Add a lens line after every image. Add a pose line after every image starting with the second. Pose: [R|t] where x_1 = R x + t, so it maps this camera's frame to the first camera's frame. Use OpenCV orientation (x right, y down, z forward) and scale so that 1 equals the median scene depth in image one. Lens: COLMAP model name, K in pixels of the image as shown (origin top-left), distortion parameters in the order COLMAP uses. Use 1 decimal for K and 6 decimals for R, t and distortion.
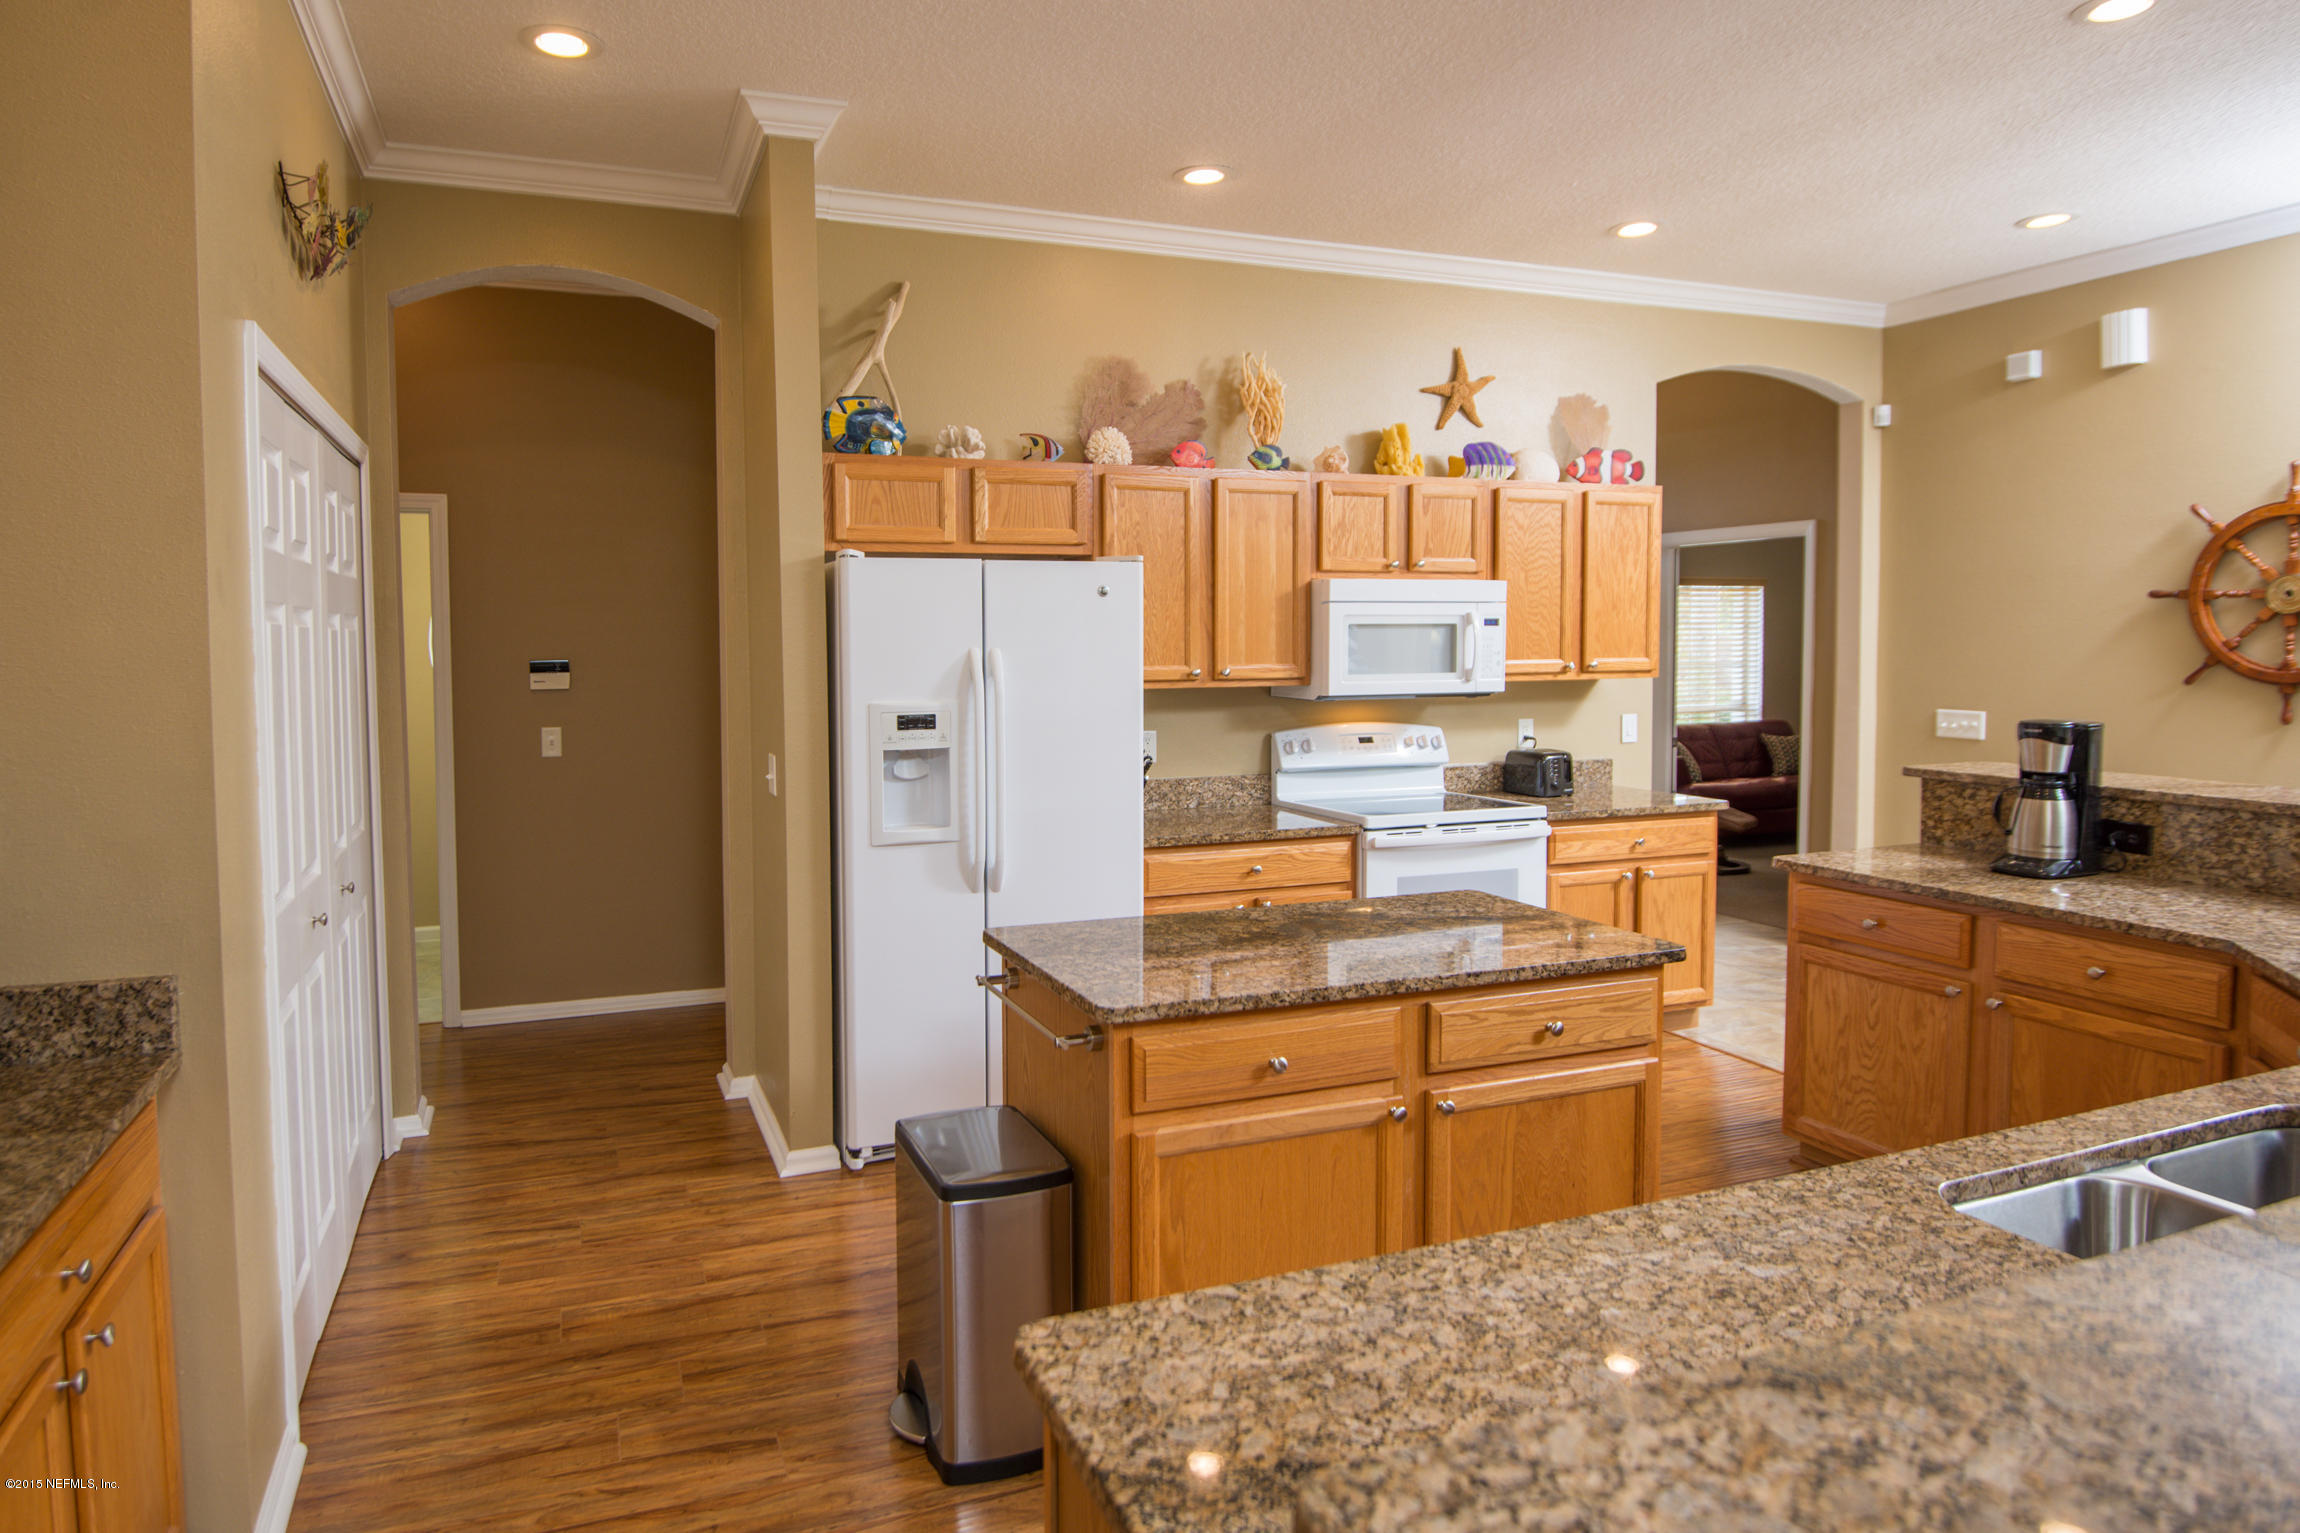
lens RADIAL K [[1353.3, 0, 966.5], [0, 1353.3, 700.1], [0, 0, 1]] dist [-0.002935, -0.001742]
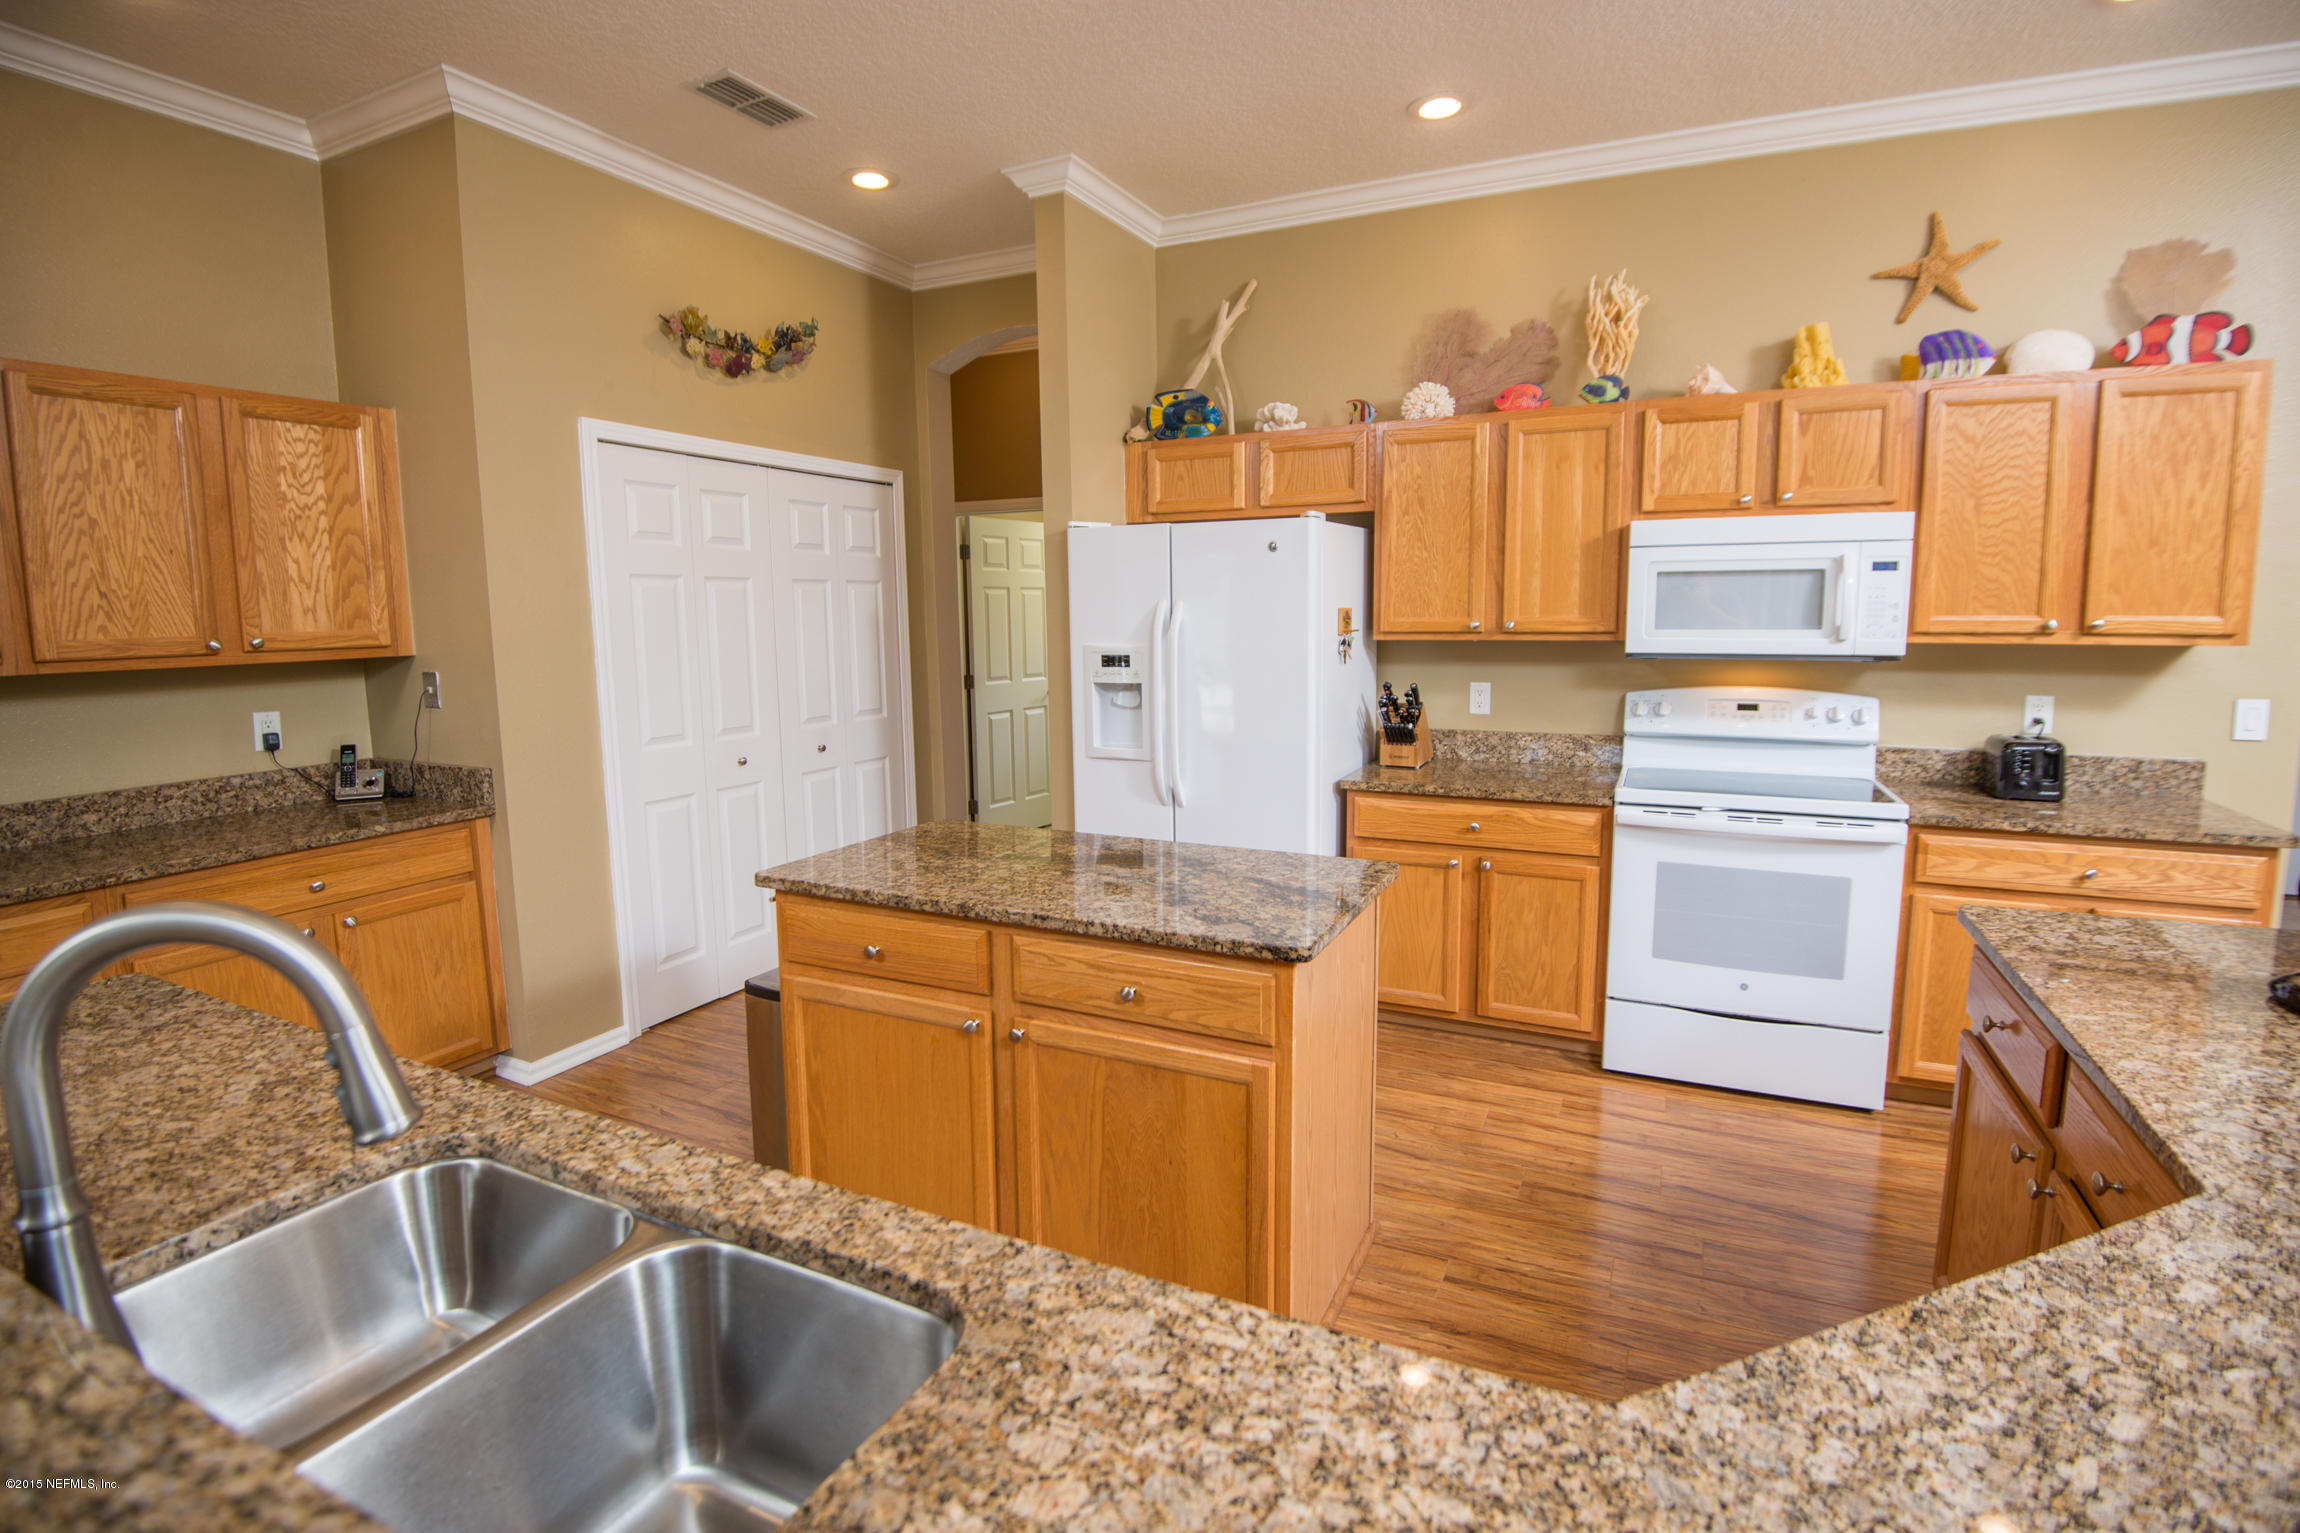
lens RADIAL K [[1053.8, 0, 1106.5], [0, 1053.8, 726.9], [0, 0, 1]] dist [-0.001566, -0.019307]
pose [[0.709588, 0.080868, -0.699961, 0.502321], [-0.026861, 0.995775, 0.087814, -0.006100], [0.704104, -0.043510, 0.708762, 0.250387]]
